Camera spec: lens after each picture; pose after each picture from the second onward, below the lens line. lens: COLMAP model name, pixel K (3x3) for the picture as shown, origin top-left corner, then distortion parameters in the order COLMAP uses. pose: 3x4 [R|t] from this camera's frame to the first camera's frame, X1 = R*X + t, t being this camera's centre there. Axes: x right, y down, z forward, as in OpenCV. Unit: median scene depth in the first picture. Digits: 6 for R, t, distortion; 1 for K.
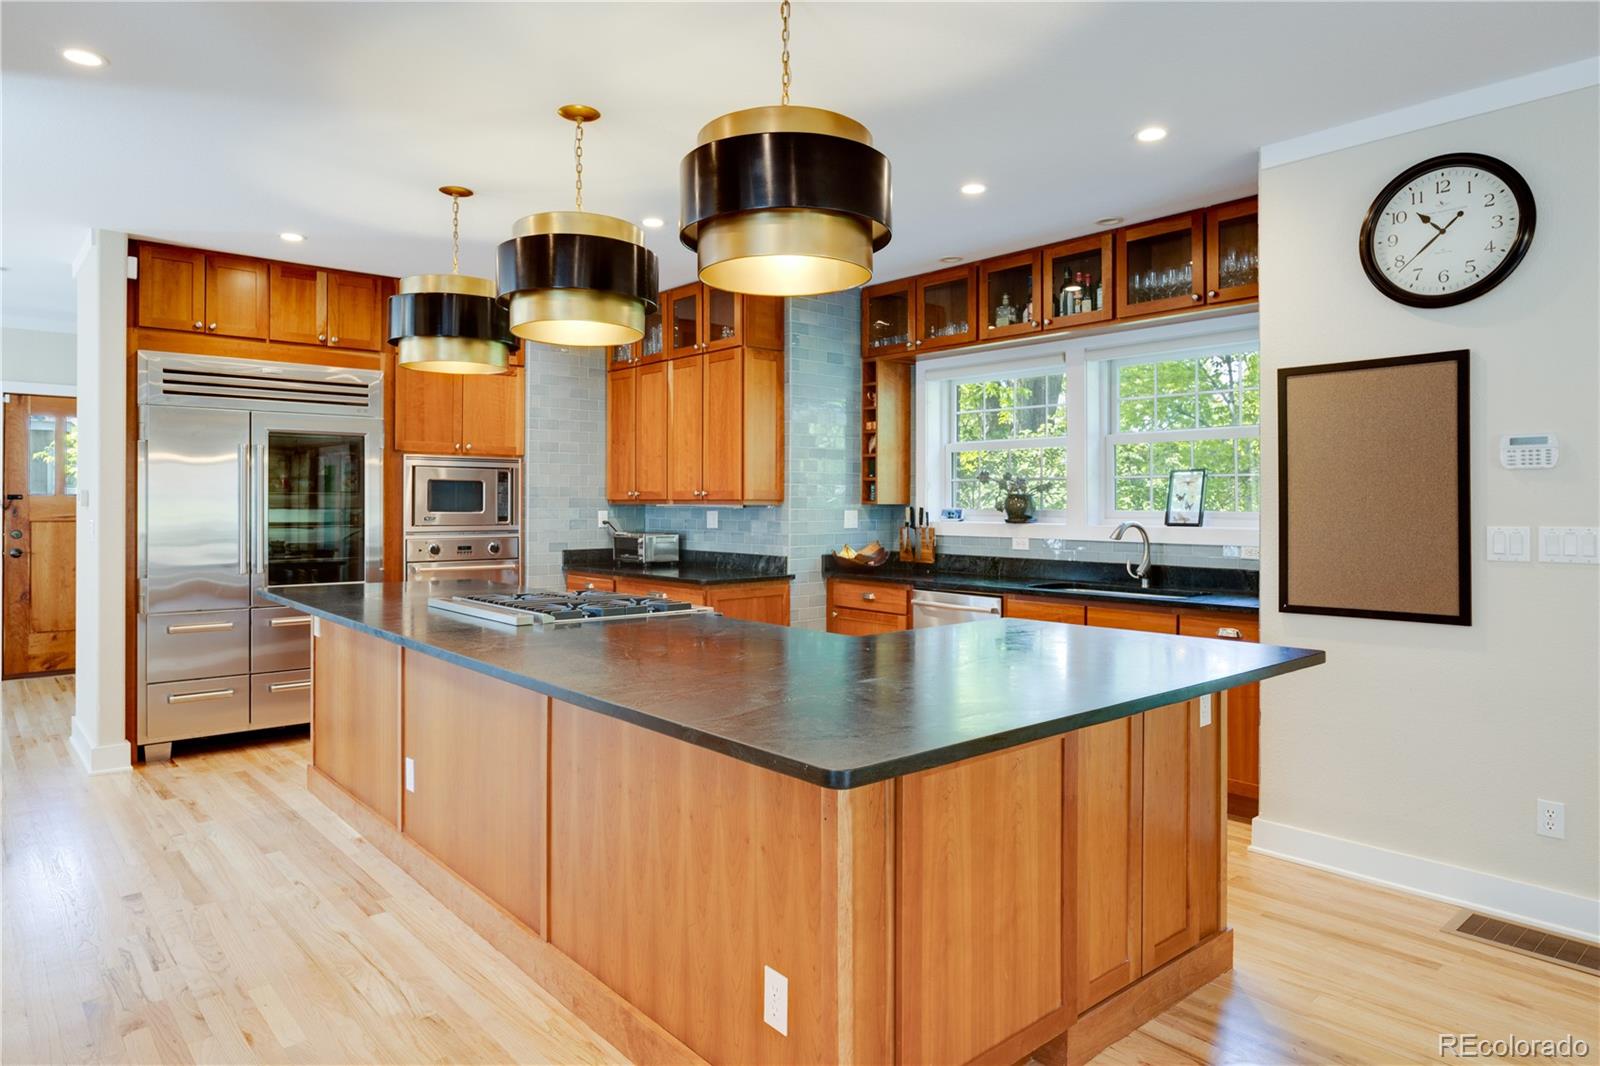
lens RADIAL K [[993.9, 0, 801.7], [0, 993.9, 491.9], [0, 0, 1]] dist [-0.005800, -0.001178]
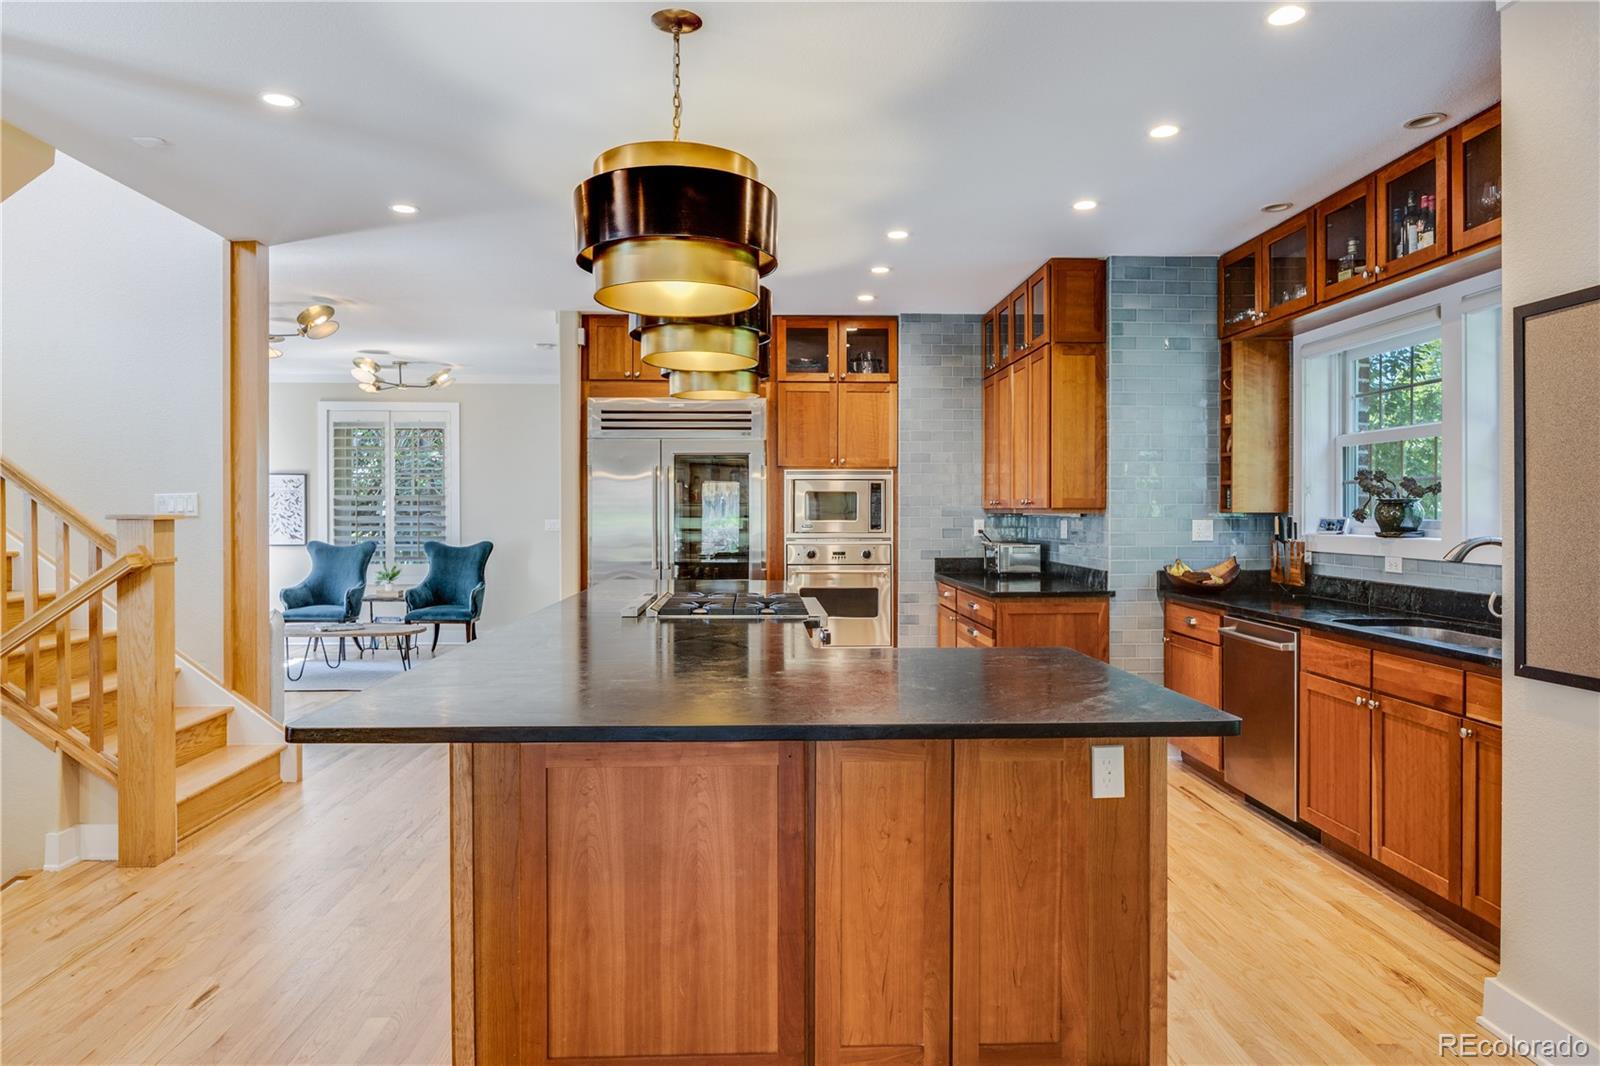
lens RADIAL K [[993.9, 0, 781.8], [0, 993.9, 518.2], [0, 0, 1]] dist [-0.005800, -0.001178]
pose [[0.771075, 0.002656, -0.636739, 0.373988], [0.008073, 0.999870, 0.013947, 0.002384], [0.636694, -0.015894, 0.770953, 0.128904]]
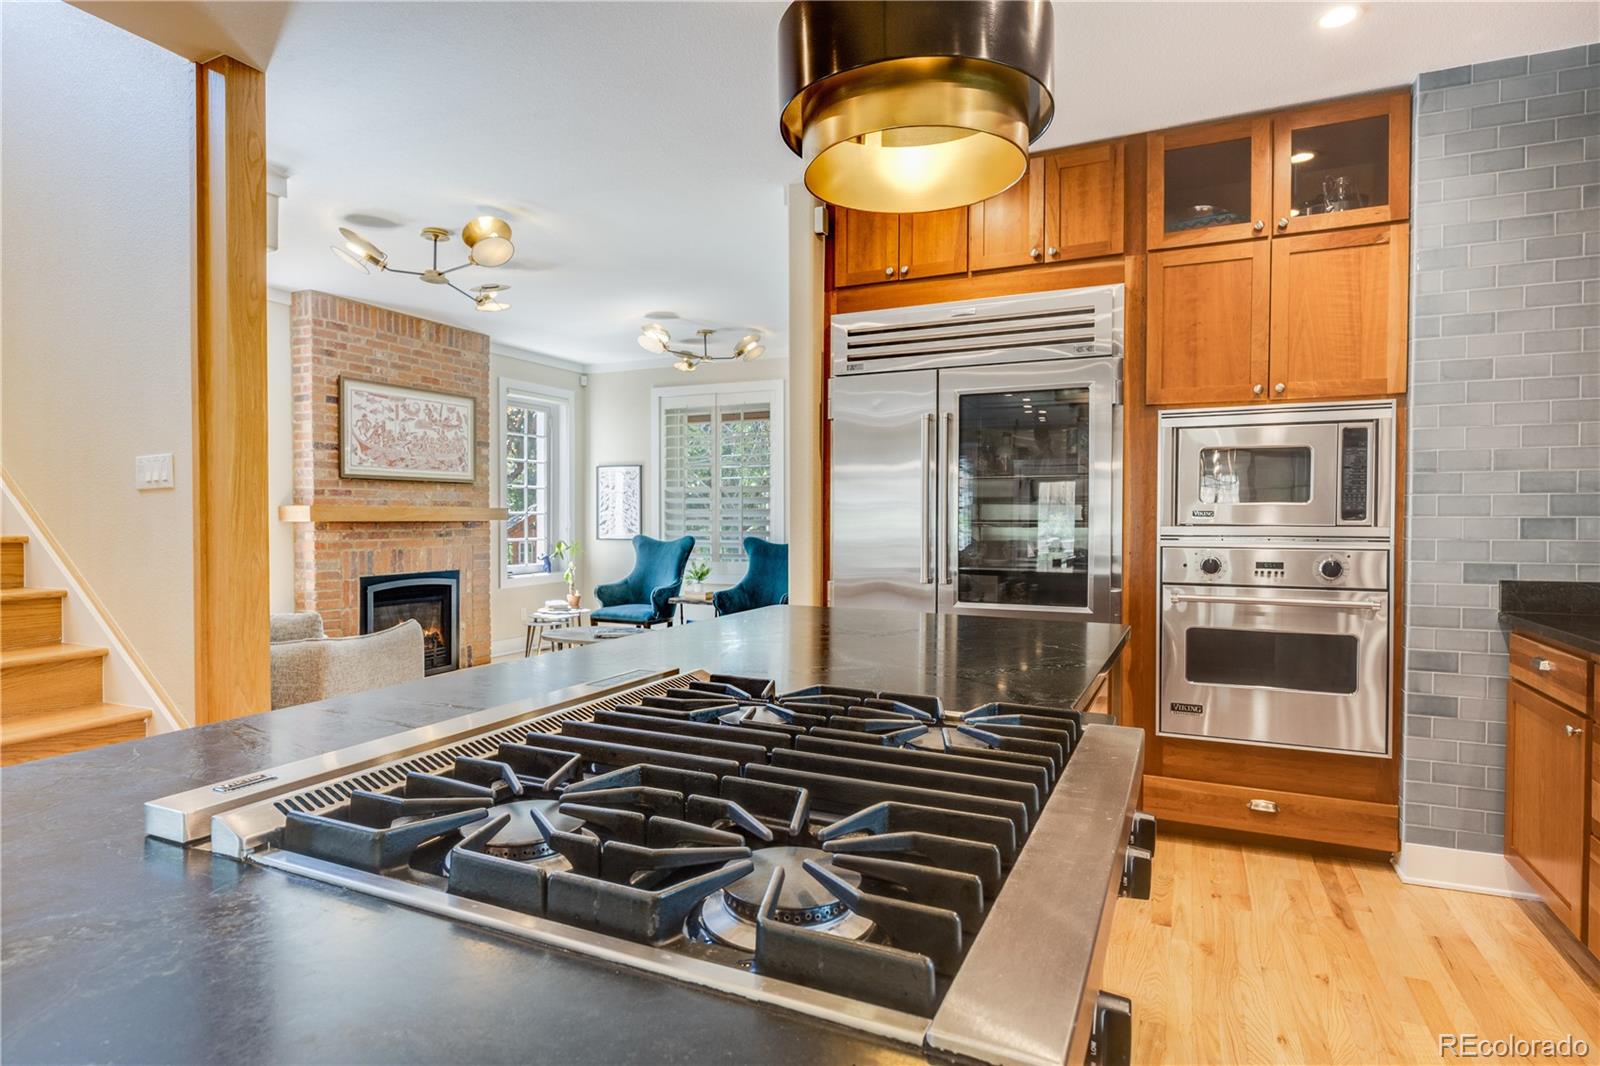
lens RADIAL K [[835.2, 0, 805.4], [0, 835.2, 534.3], [0, 0, 1]] dist [-0.004147, 0.000558]
pose [[0.406600, 0.017991, -0.913429, -0.008525], [0.008978, 0.999679, 0.023687, 0.029832], [0.913562, -0.017832, 0.406308, 0.662096]]
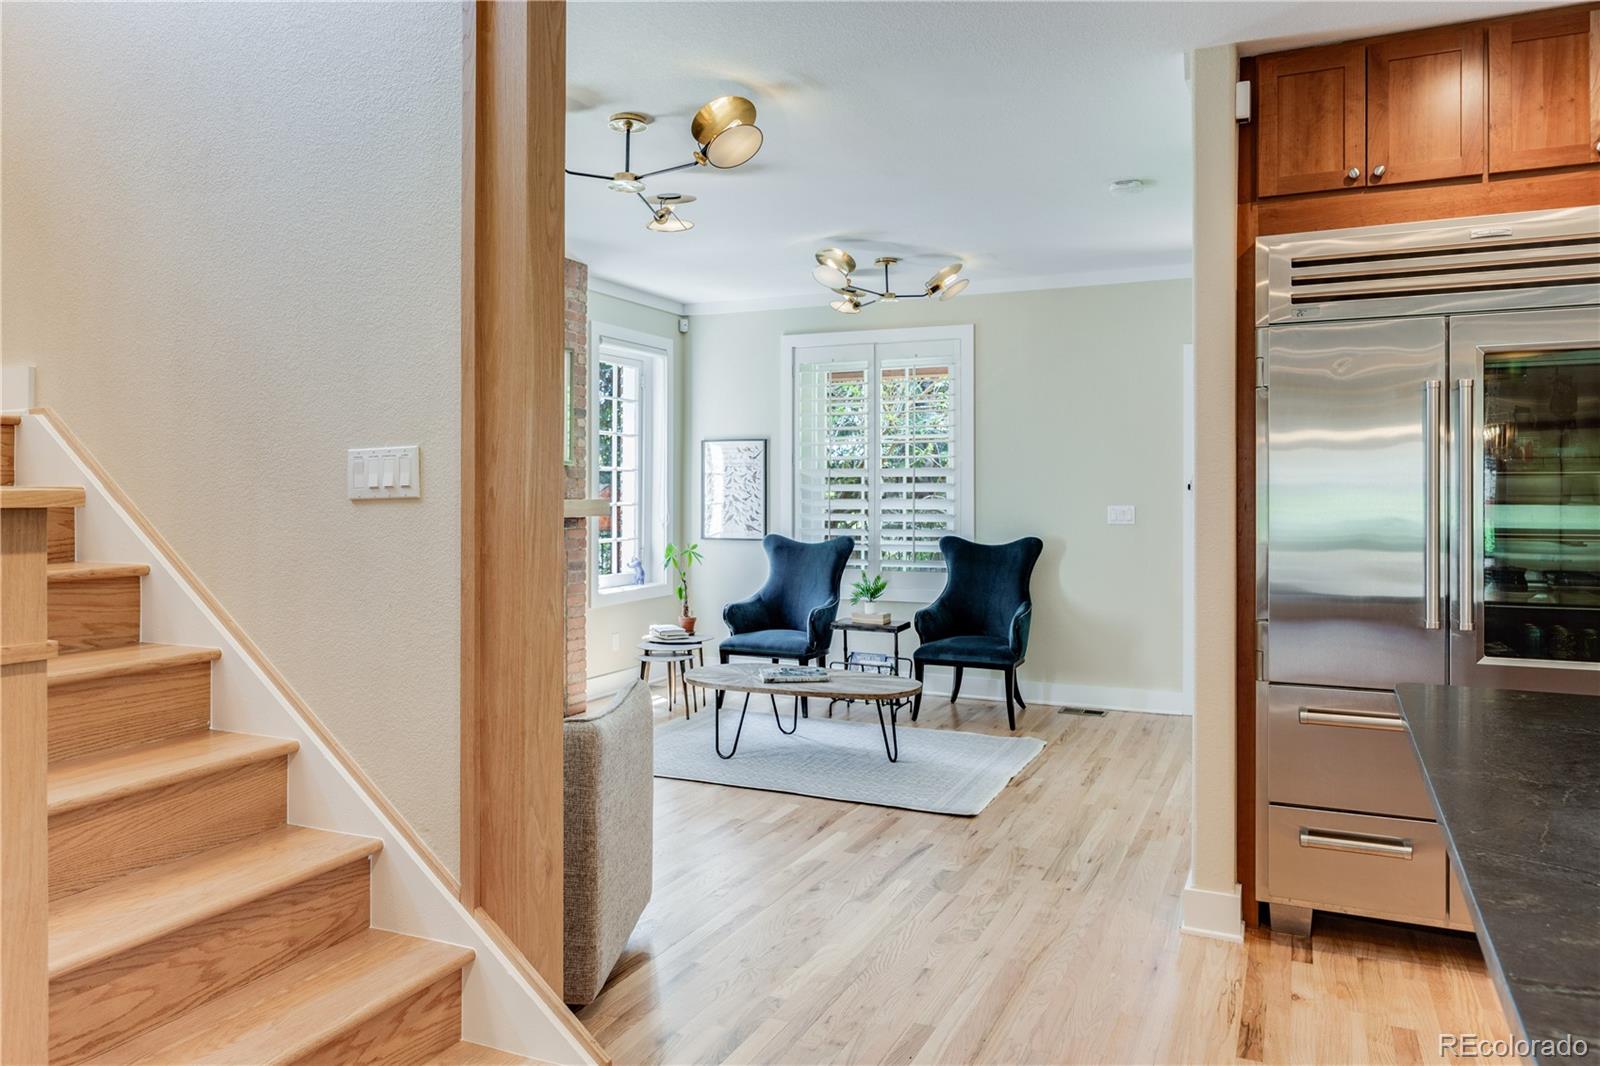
lens RADIAL K [[1067.4, 0, 813.3], [0, 1067.4, 487.9], [0, 0, 1]] dist [-0.001750, -0.003596]
pose [[0.410442, -0.006698, -0.911862, -0.186903], [0.009718, 0.999948, -0.002970, 0.007864], [0.911835, -0.007643, 0.410486, 0.476681]]
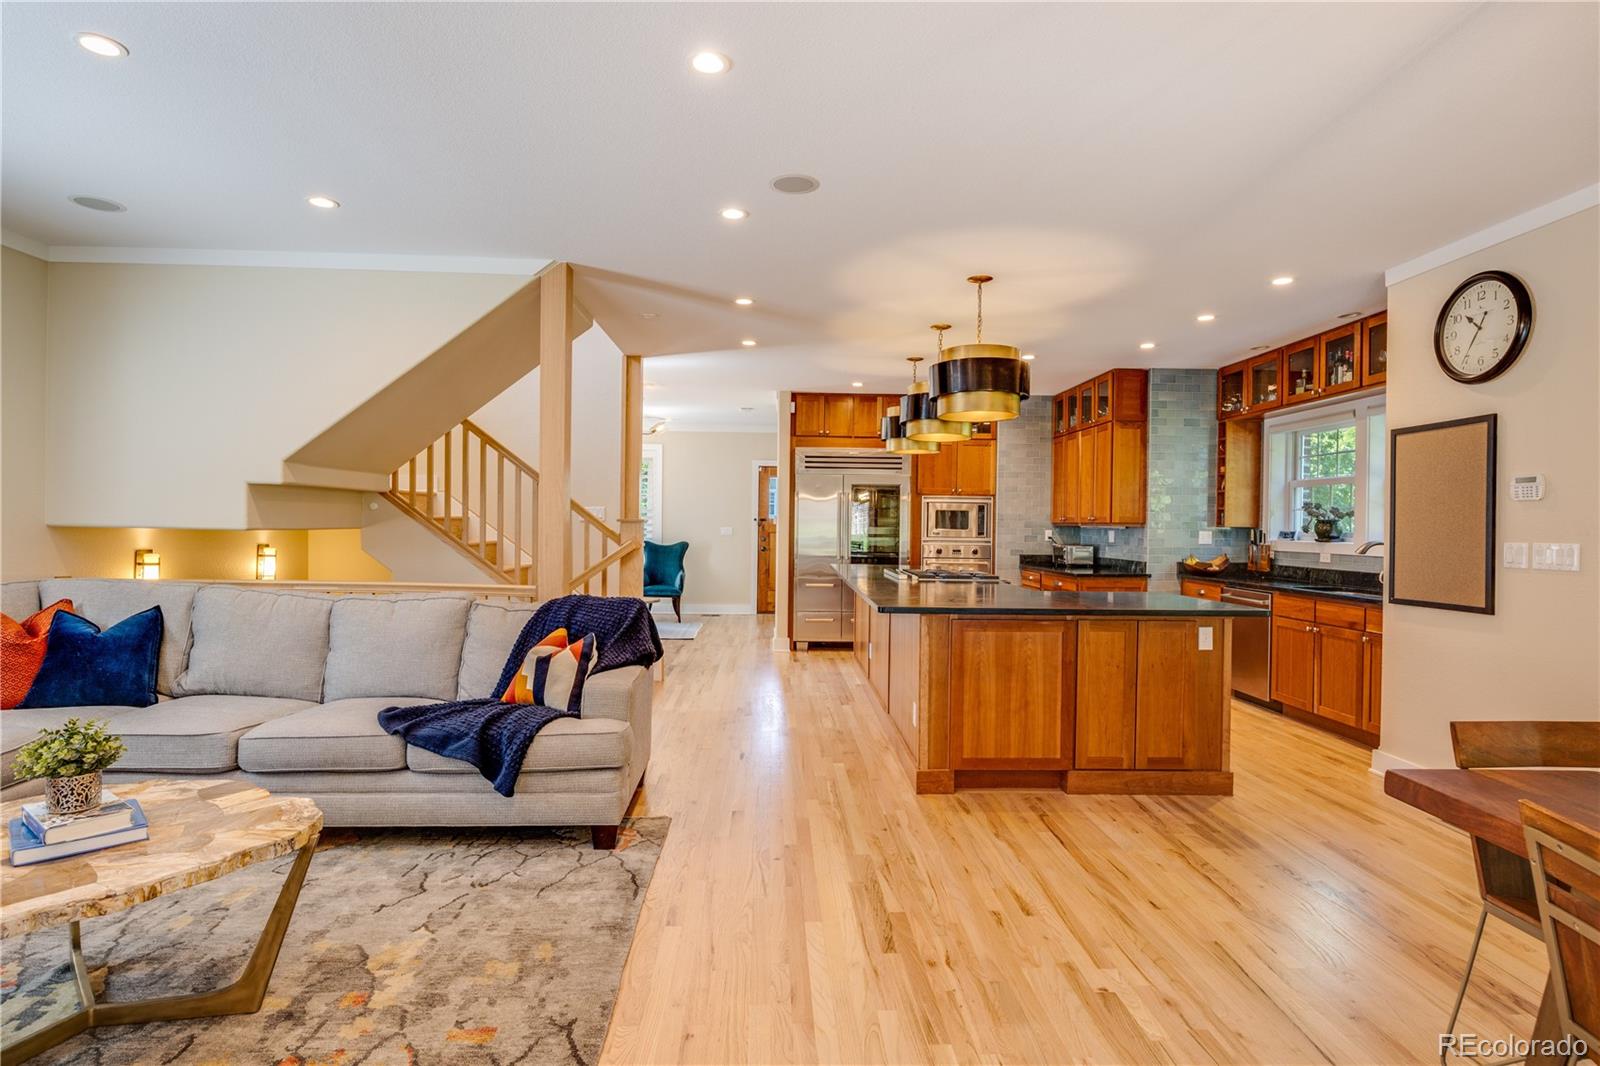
lens RADIAL K [[835.2, 0, 790.8], [0, 835.2, 534.3], [0, 0, 1]] dist [-0.004147, 0.000558]
pose [[0.768202, 0.015566, -0.640019, 0.417372], [-0.004461, 0.999810, 0.018962, 0.003773], [0.640193, -0.011712, 0.768125, -0.321550]]
